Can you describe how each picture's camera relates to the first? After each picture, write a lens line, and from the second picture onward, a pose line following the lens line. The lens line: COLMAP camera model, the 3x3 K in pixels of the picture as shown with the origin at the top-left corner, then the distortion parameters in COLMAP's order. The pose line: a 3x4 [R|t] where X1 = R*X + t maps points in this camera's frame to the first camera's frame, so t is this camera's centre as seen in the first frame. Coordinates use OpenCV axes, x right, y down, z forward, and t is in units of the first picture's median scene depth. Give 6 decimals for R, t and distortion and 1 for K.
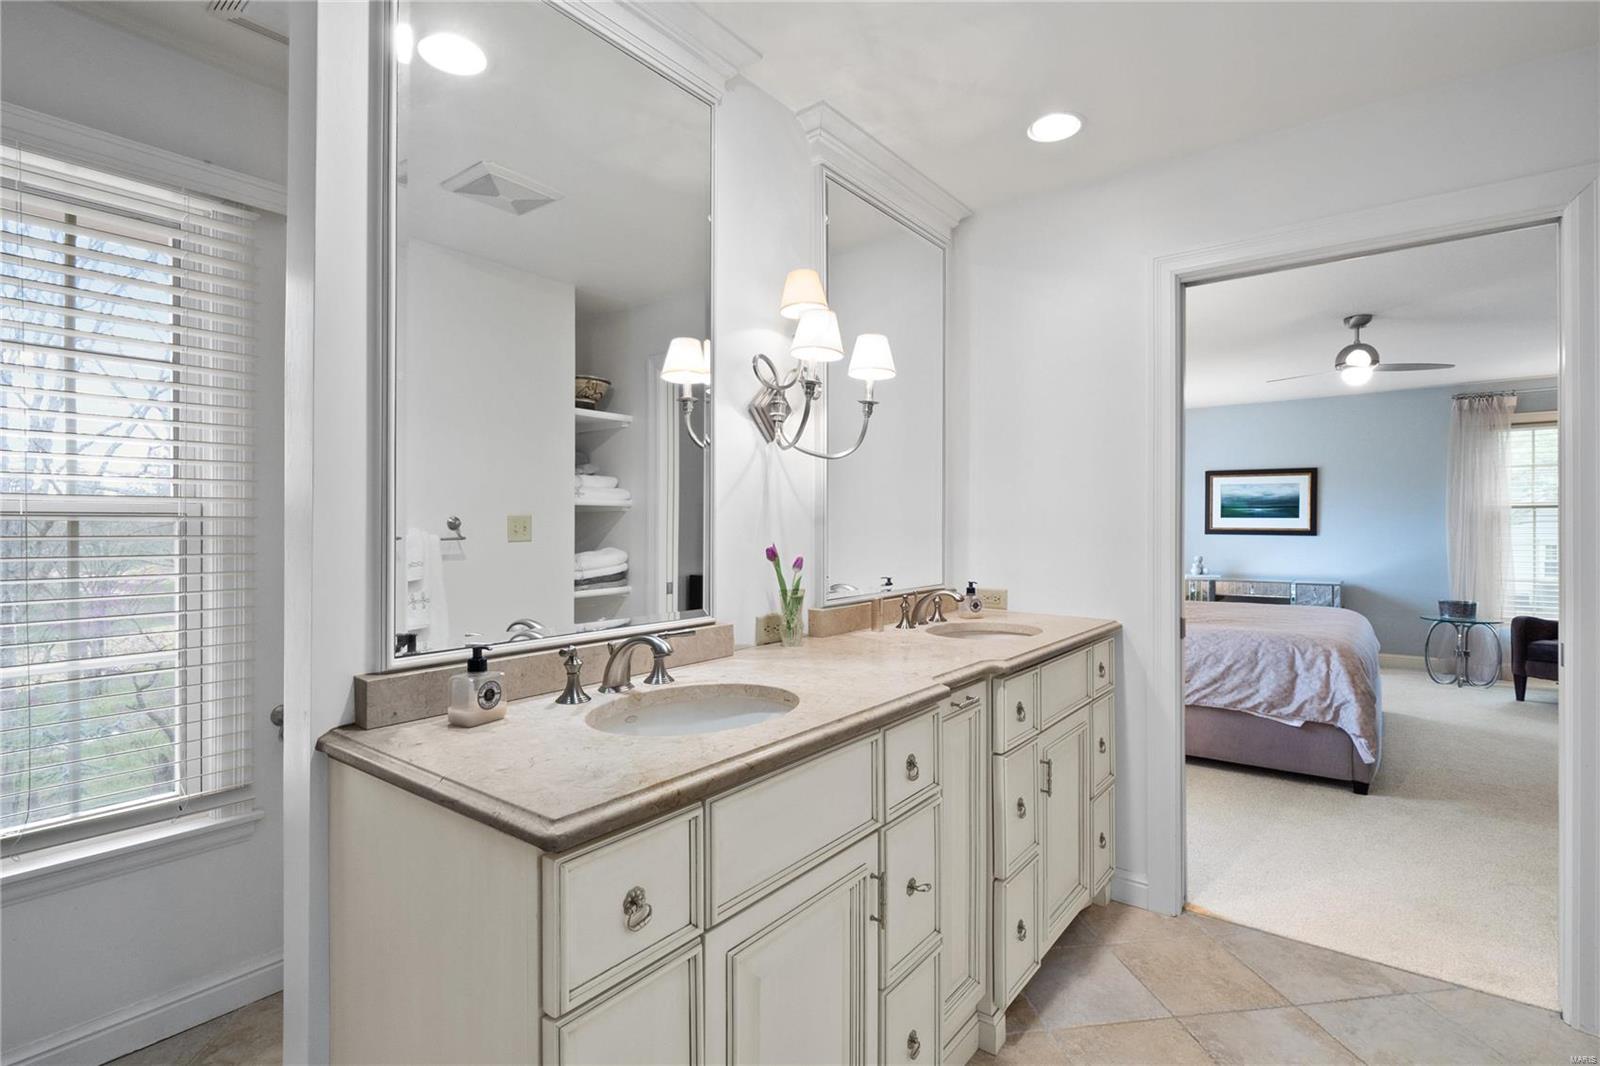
lens RADIAL K [[758.8, 0, 792.3], [0, 758.8, 529.0], [0, 0, 1]] dist [-0.010677, -0.005323]
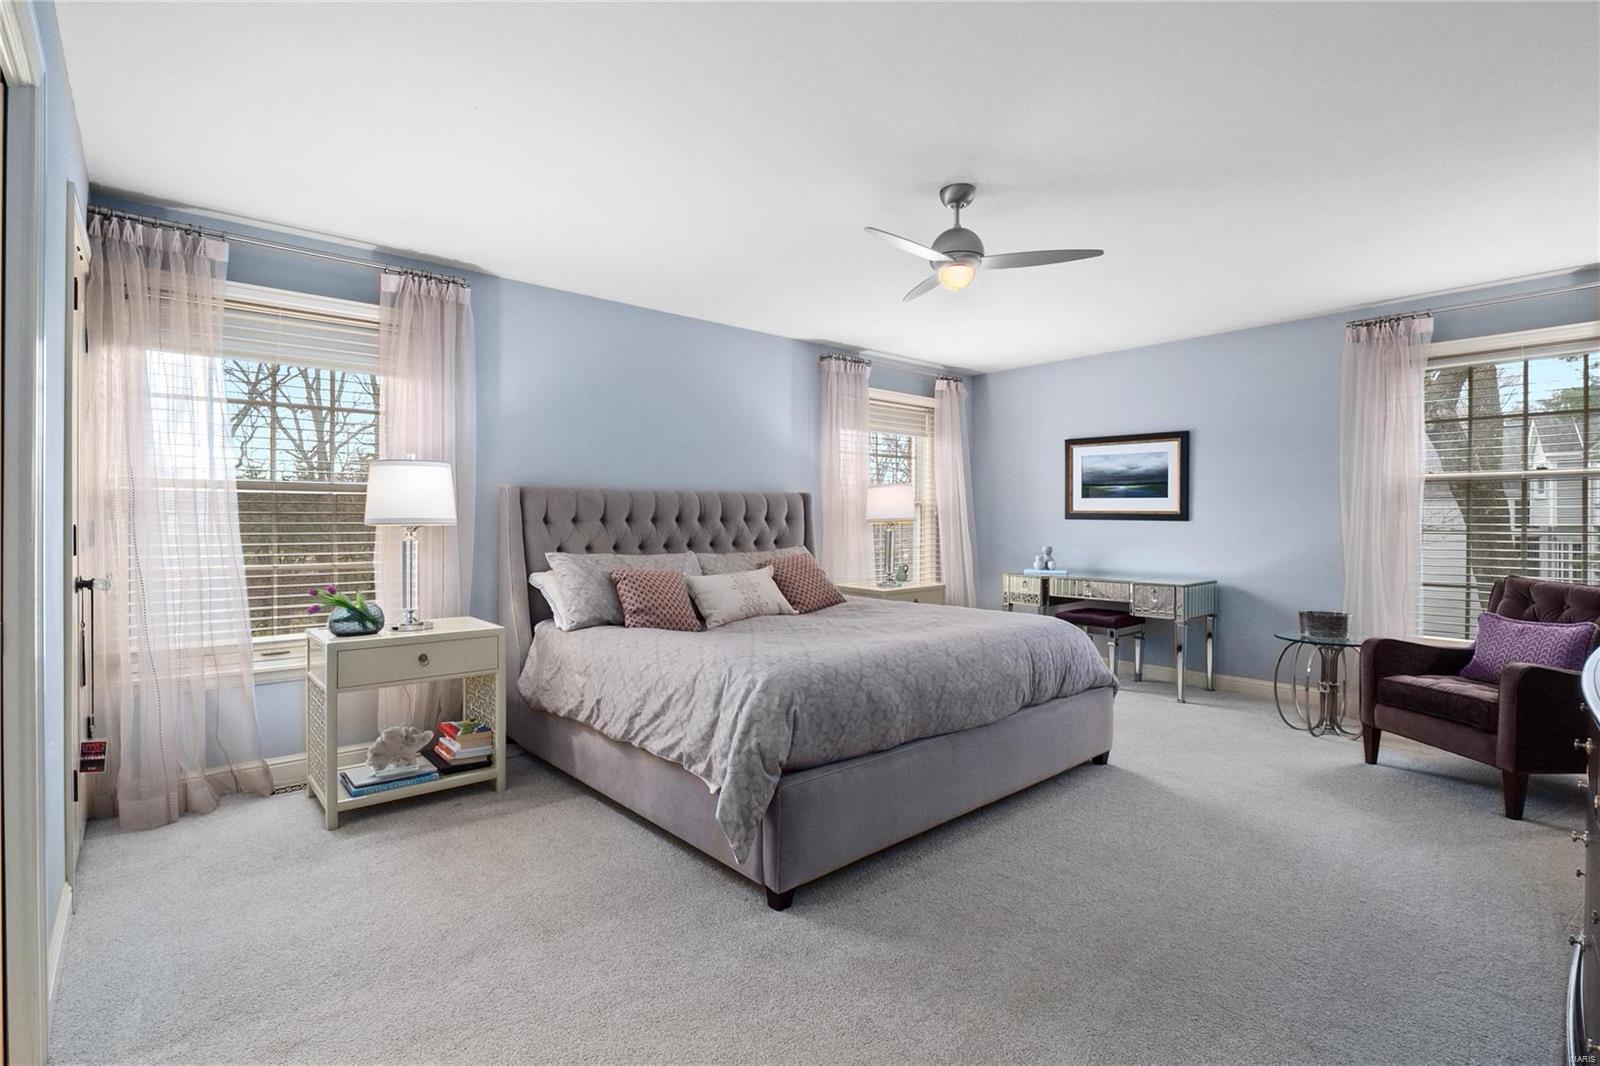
lens RADIAL K [[758.8, 0, 804.8], [0, 758.8, 524.8], [0, 0, 1]] dist [-0.010677, -0.005323]
pose [[0.983649, 0.005311, -0.180019, 0.454391], [-0.004666, 0.999981, 0.004005, 0.011650], [0.180037, -0.003100, 0.983655, 0.186057]]
